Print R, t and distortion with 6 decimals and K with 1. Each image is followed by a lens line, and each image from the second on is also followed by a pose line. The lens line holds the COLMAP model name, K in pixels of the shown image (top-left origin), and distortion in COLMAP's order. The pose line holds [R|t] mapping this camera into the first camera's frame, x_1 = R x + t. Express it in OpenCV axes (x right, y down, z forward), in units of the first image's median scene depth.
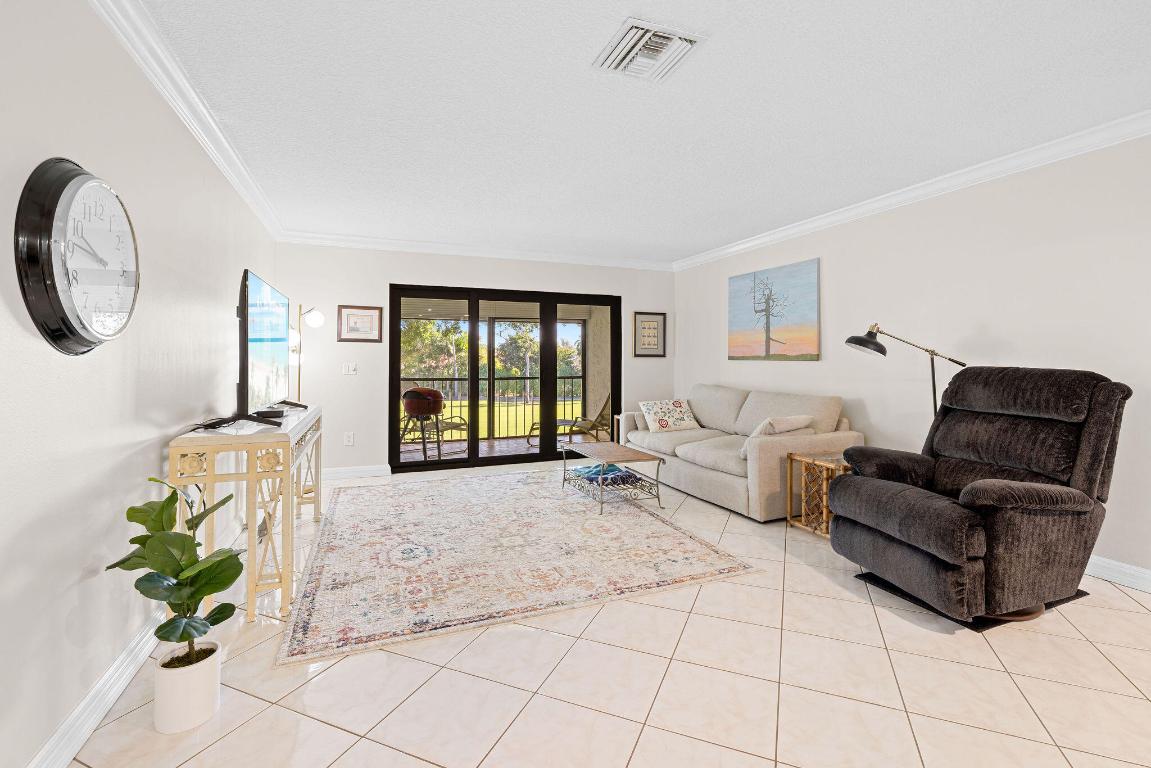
lens RADIAL K [[515.0, 0, 574.9], [0, 515.0, 351.7], [0, 0, 1]] dist [0.000068, -0.000067]
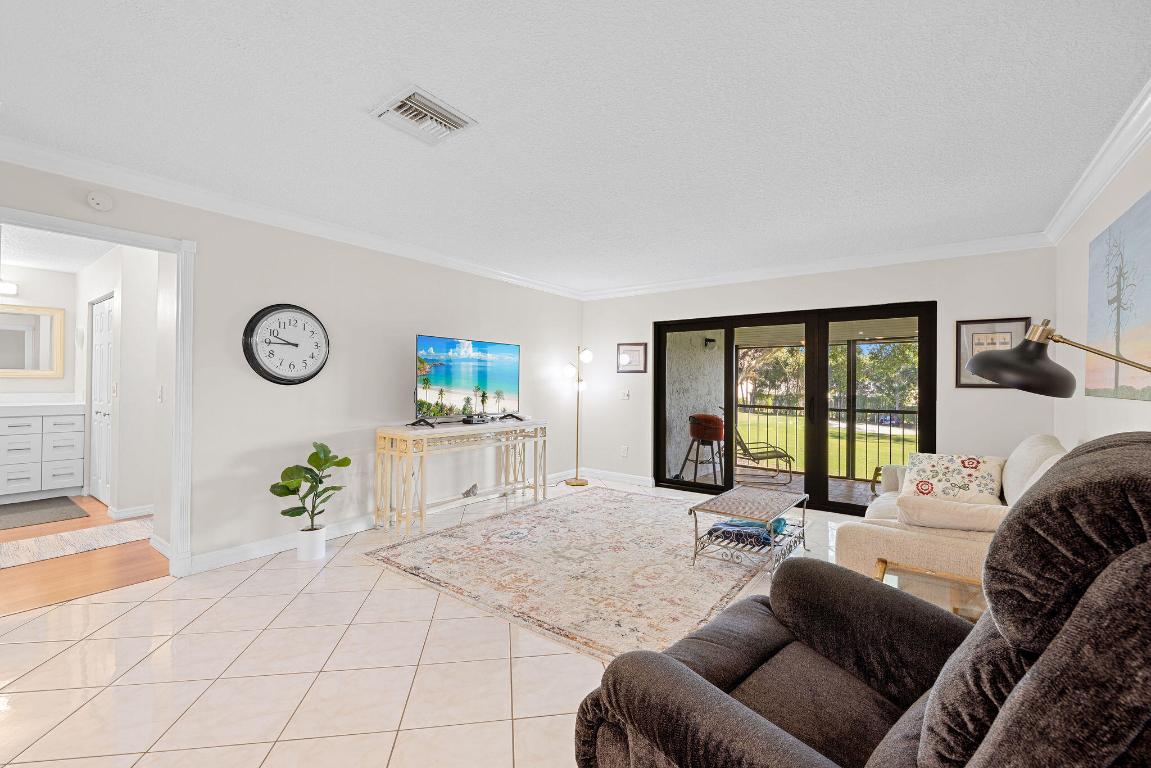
lens RADIAL K [[478.5, 0, 575.5], [0, 478.5, 384.0], [0, 0, 1]] dist [-0.001397, -0.000259]
pose [[0.517283, 0.005562, -0.855796, 0.479402], [0.005810, 0.999933, 0.010011, -0.004796], [0.855795, -0.010150, 0.517216, 0.297901]]
